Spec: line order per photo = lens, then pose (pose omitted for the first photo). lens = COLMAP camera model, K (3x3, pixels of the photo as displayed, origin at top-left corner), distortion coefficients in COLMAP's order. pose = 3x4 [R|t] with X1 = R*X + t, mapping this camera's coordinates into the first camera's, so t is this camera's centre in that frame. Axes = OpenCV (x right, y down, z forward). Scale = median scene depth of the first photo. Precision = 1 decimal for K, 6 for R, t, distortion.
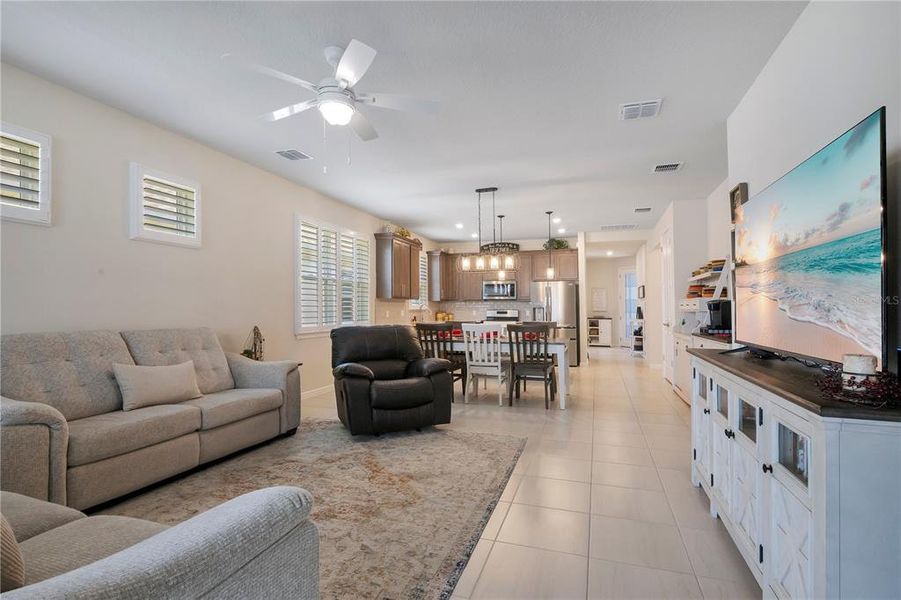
lens RADIAL K [[443.9, 0, 448.3], [0, 443.9, 288.7], [0, 0, 1]] dist [-0.015159, -0.000046]
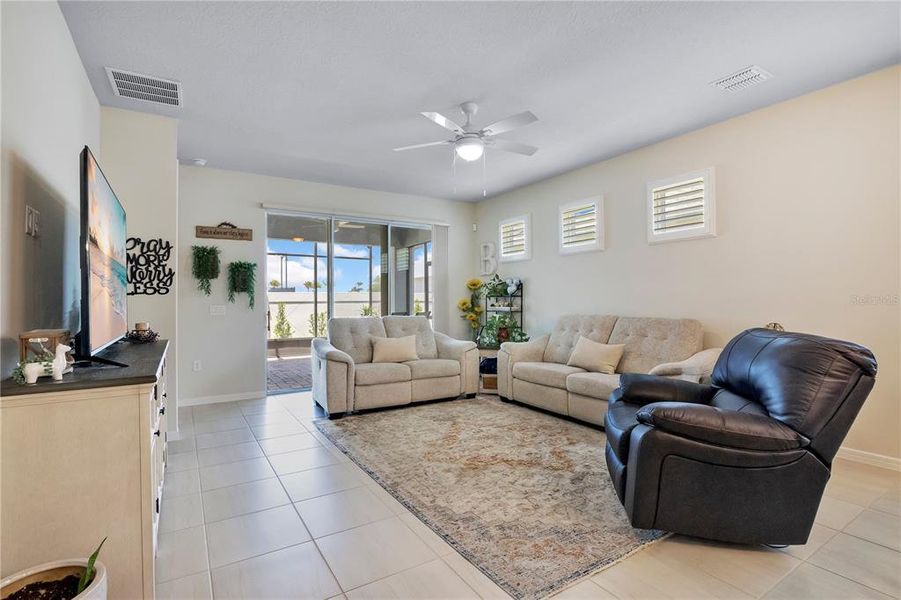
lens RADIAL K [[426.3, 0, 437.3], [0, 426.3, 295.8], [0, 0, 1]] dist [-0.022089, -0.000076]
pose [[-0.650217, -0.007476, -0.759712, 0.269198], [0.040380, 0.998198, -0.044383, 0.028699], [0.758675, -0.059536, -0.648743, 0.608559]]
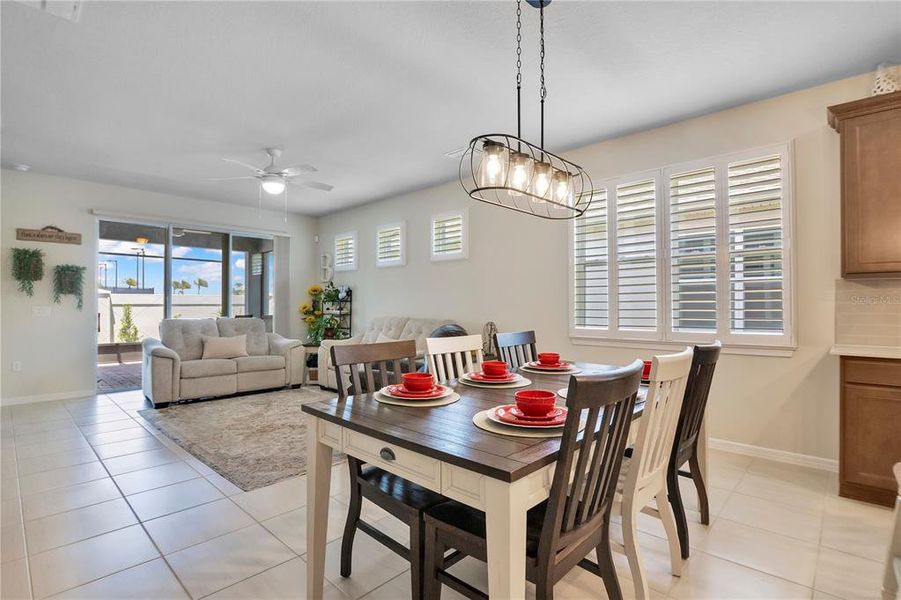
lens RADIAL K [[438.5, 0, 442.4], [0, 438.5, 302.7], [0, 0, 1]] dist [-0.021980, 0.000967]
pose [[-0.435916, -0.007154, -0.899959, 0.329460], [0.039808, 0.998836, -0.027222, 0.037032], [0.899106, -0.047692, -0.435124, 0.795924]]
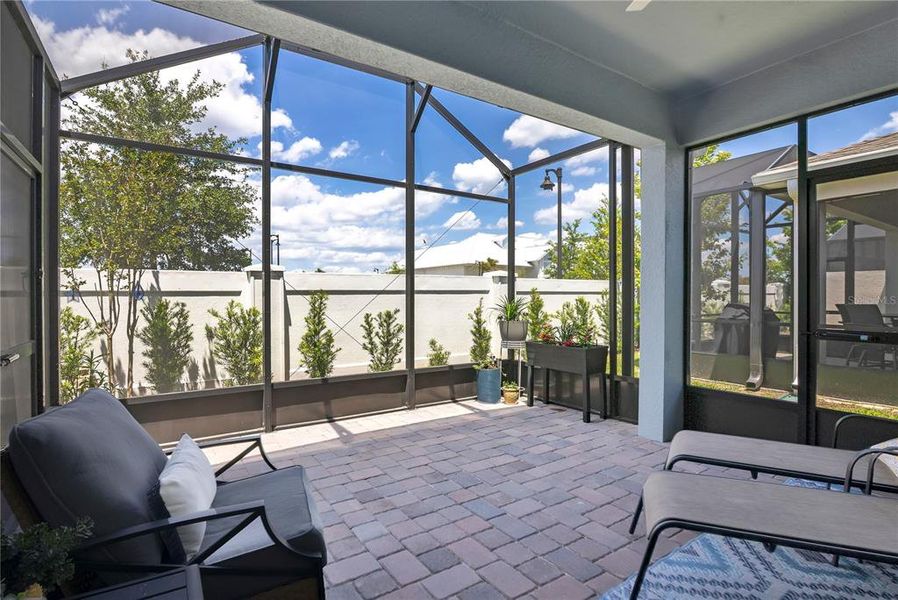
lens RADIAL K [[430.3, 0, 445.5], [0, 430.3, 296.3], [0, 0, 1]] dist [-0.022005, -0.000023]
pose [[-0.614333, 0.001842, -0.789045, -0.070711], [0.035396, 0.999055, -0.025227, -0.003690], [0.788252, -0.043427, -0.613818, -0.178571]]
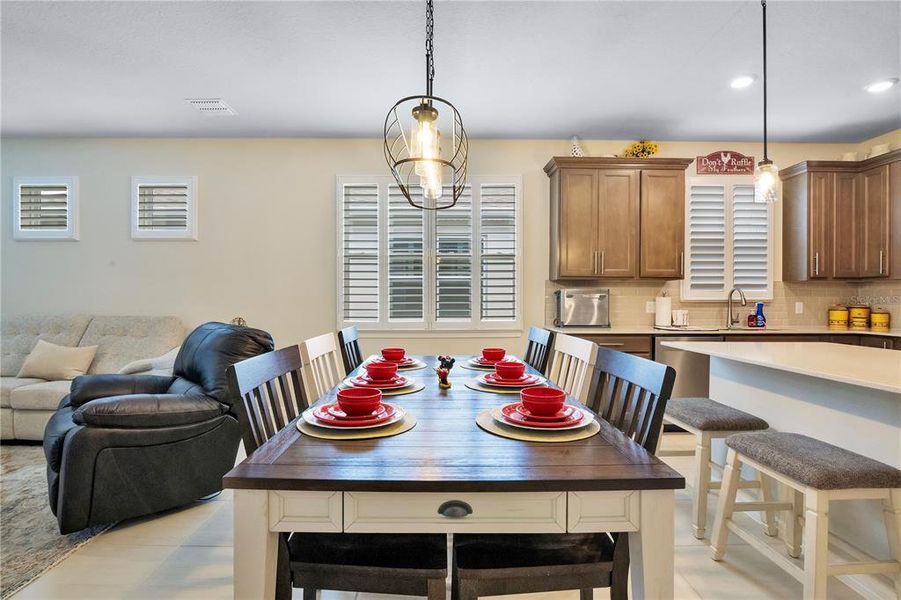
lens RADIAL K [[418.1, 0, 445.7], [0, 418.1, 301.7], [0, 0, 1]] dist [-0.018587, 0.000274]
pose [[0.324343, 0.005565, -0.945923, 0.291033], [0.040759, 0.998972, 0.019853, 0.031668], [0.945061, -0.044994, 0.323782, 0.662475]]
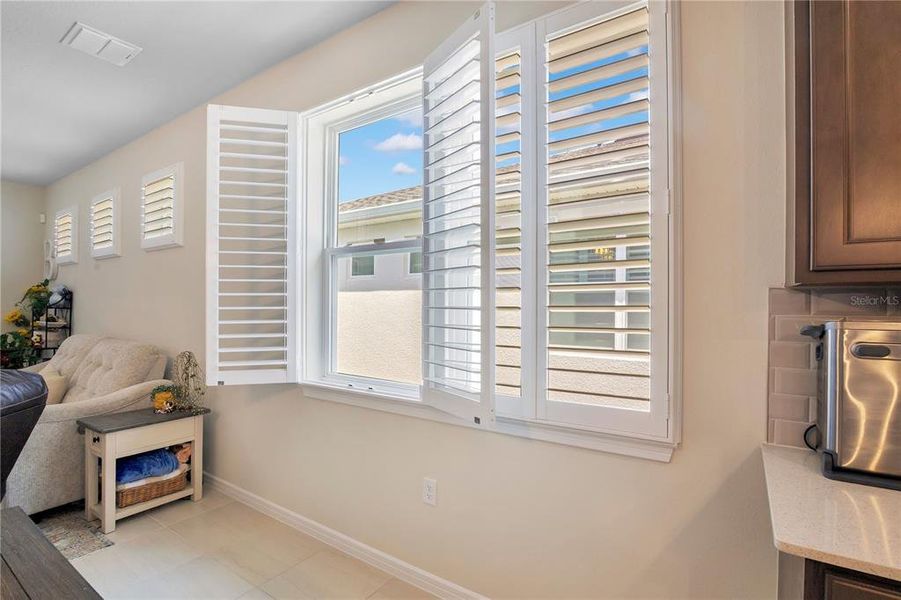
lens RADIAL K [[417.4, 0, 420.8], [0, 417.4, 301.5], [0, 0, 1]] dist [-0.002110, -0.000133]
pose [[-0.287415, -0.006708, -0.957783, 0.017765], [0.039925, 0.999022, -0.018977, 0.023495], [0.956974, -0.043693, -0.286866, 0.876327]]
